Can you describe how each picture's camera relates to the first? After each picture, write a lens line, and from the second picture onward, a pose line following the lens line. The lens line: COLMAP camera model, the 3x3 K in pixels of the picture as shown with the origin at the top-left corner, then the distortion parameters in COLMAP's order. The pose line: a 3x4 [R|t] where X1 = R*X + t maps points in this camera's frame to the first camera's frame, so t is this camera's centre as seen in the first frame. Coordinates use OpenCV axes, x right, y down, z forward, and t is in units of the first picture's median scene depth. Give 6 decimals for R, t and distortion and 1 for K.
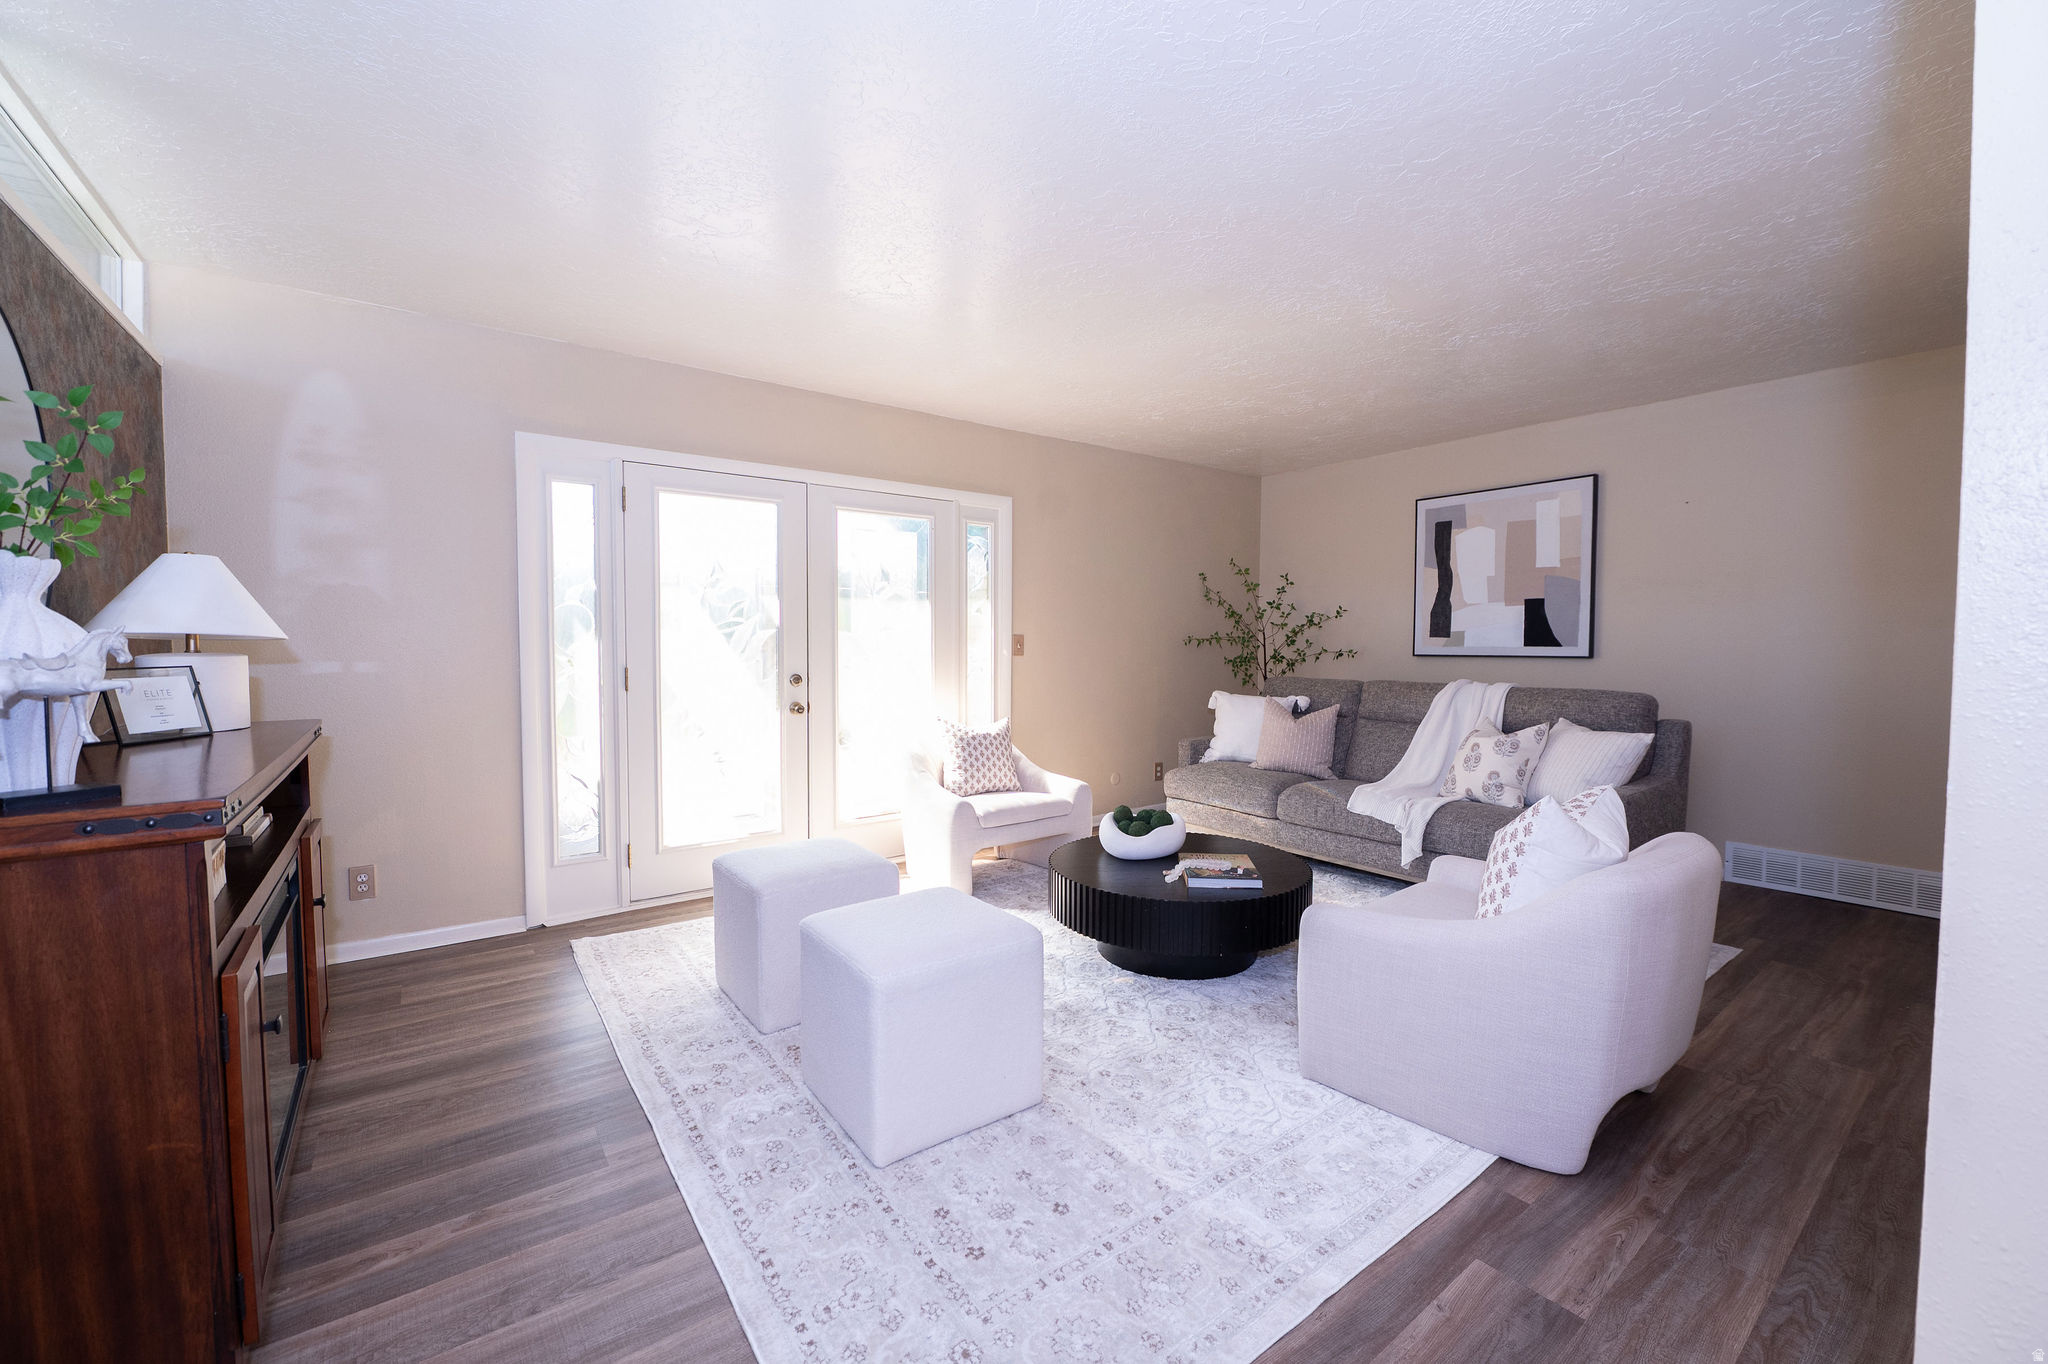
lens RADIAL K [[827.0, 0, 1024.0], [0, 827.0, 682.0], [0, 0, 1]] dist [-0.012202, -0.000428]
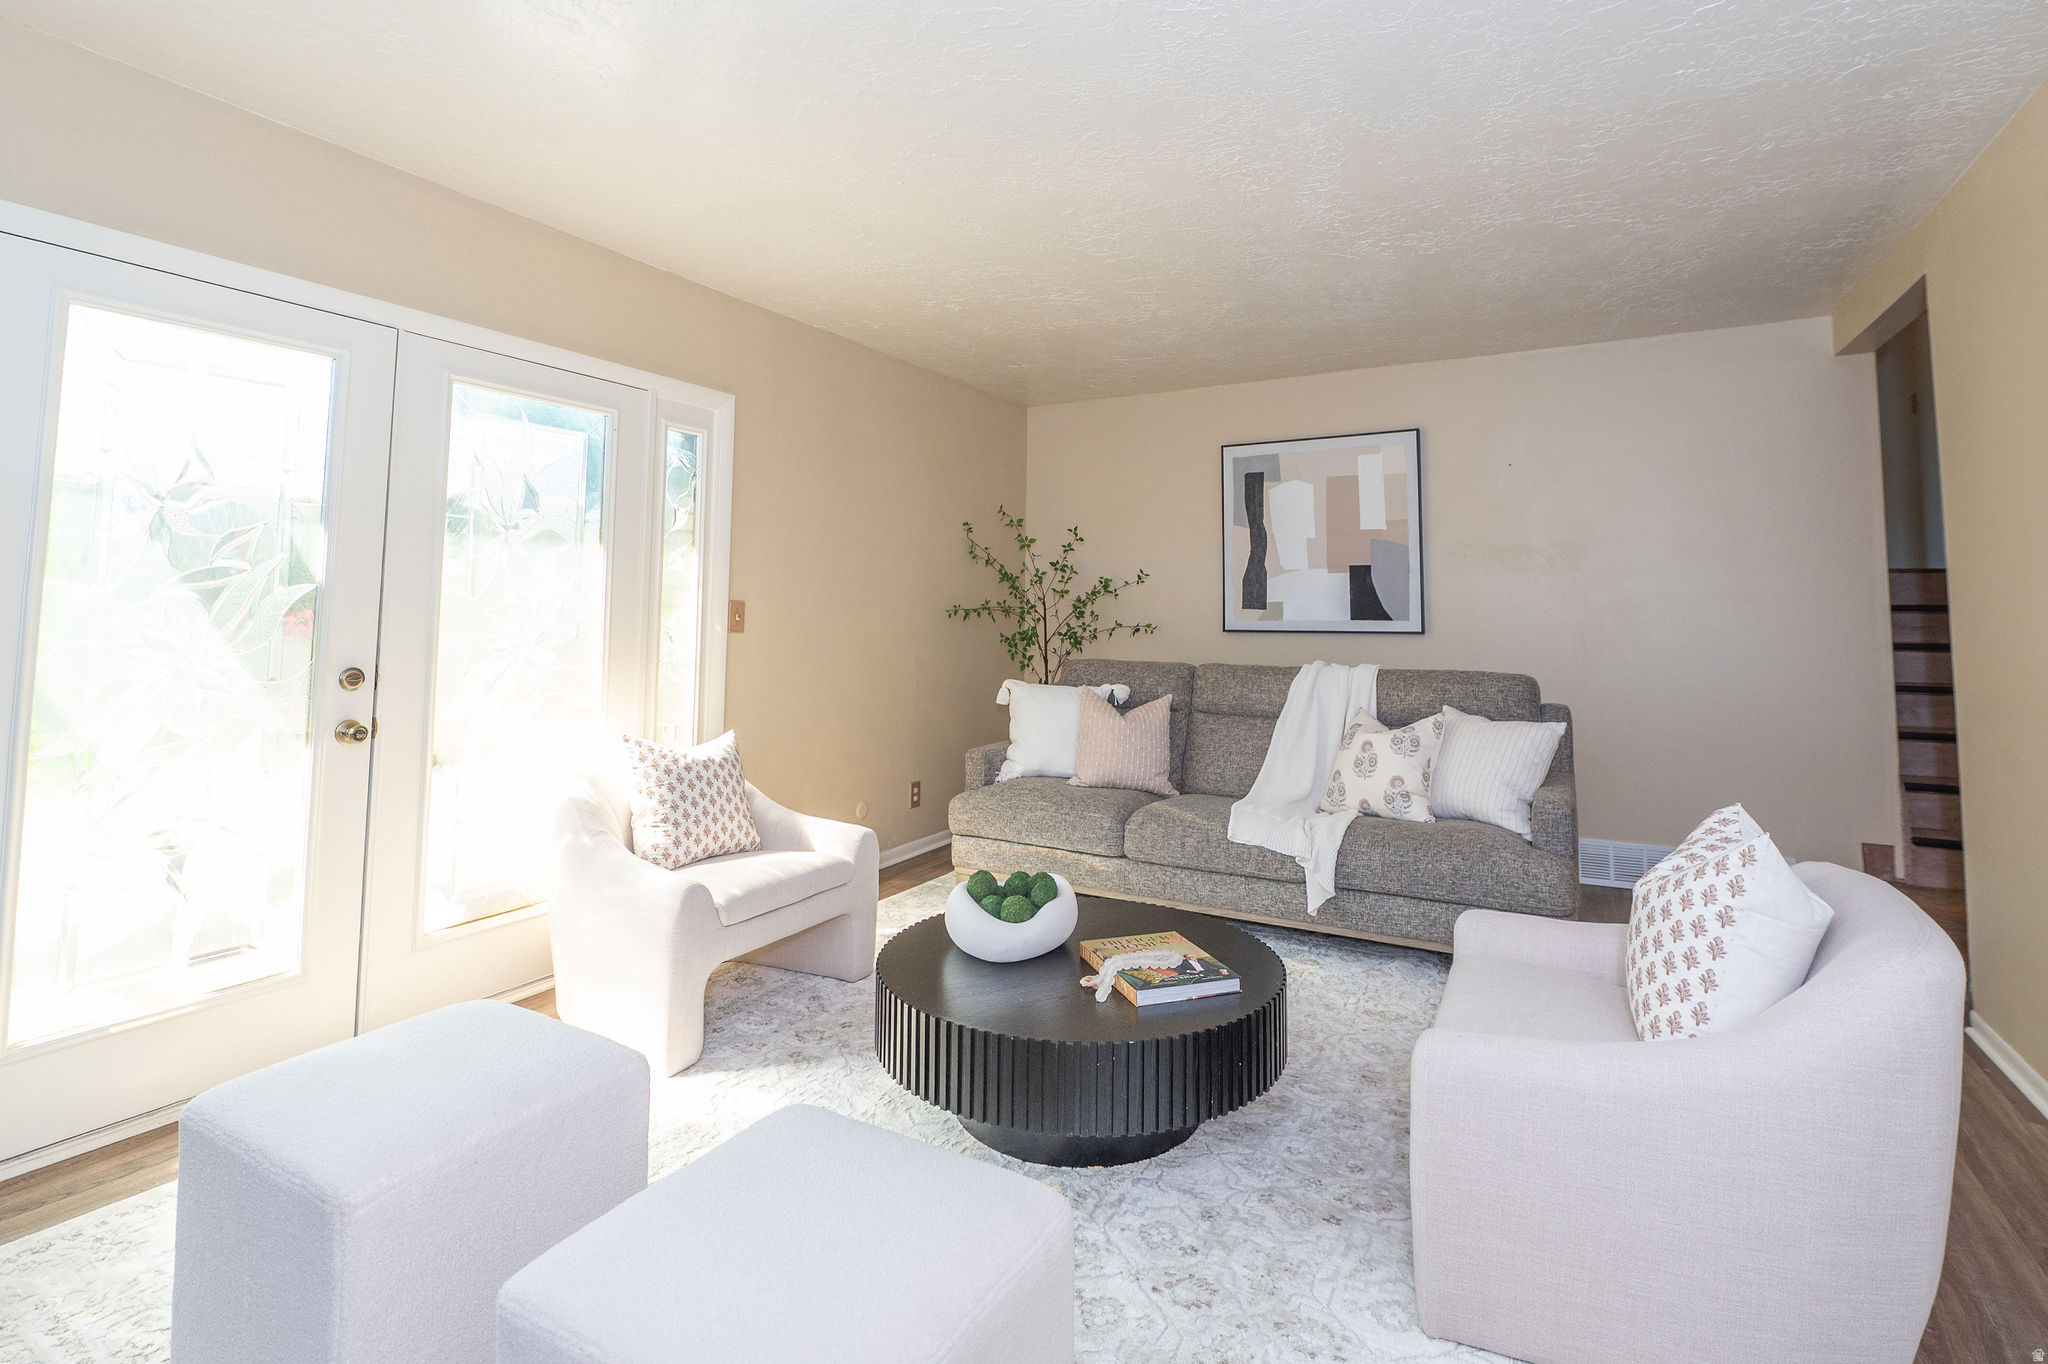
lens RADIAL K [[980.4, 0, 1037.3], [0, 980.4, 541.7], [0, 0, 1]] dist [-0.003721, -0.008407]
pose [[0.913059, 0.035550, 0.406275, -0.122649], [0.014119, 0.992841, -0.118607, -0.008765], [-0.407583, 0.114031, 0.906020, 0.216506]]
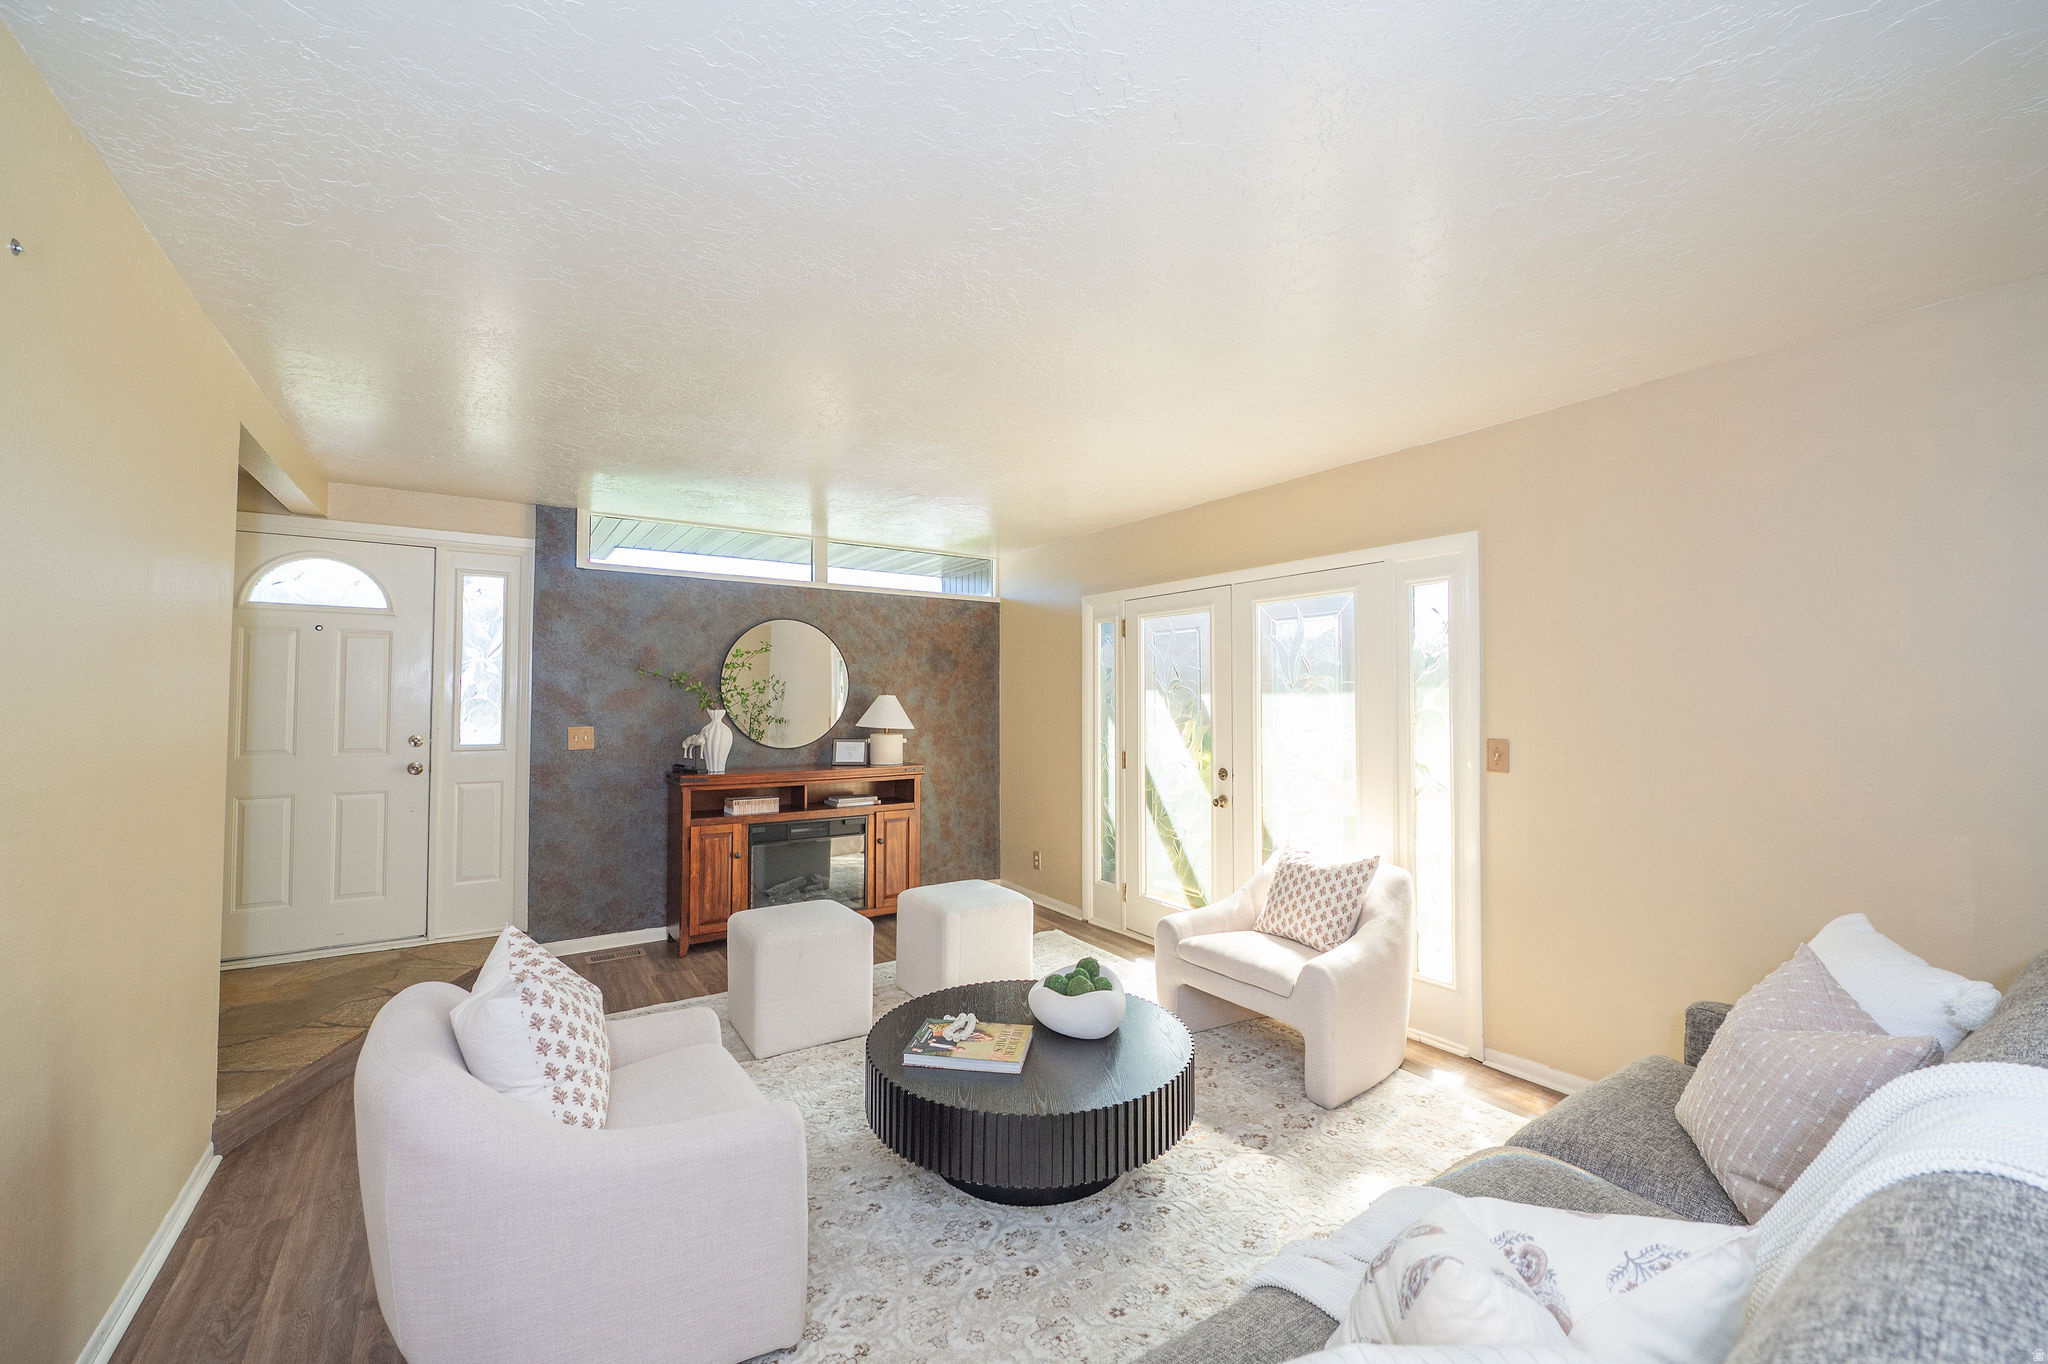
lens RADIAL K [[827.0, 0, 1024.0], [0, 827.0, 682.0], [0, 0, 1]] dist [-0.012202, -0.000428]
pose [[-0.056980, -0.024561, -0.998073, 0.739307], [-0.053397, 0.998341, -0.021519, -0.077573], [0.996946, 0.052068, -0.058197, 0.766005]]
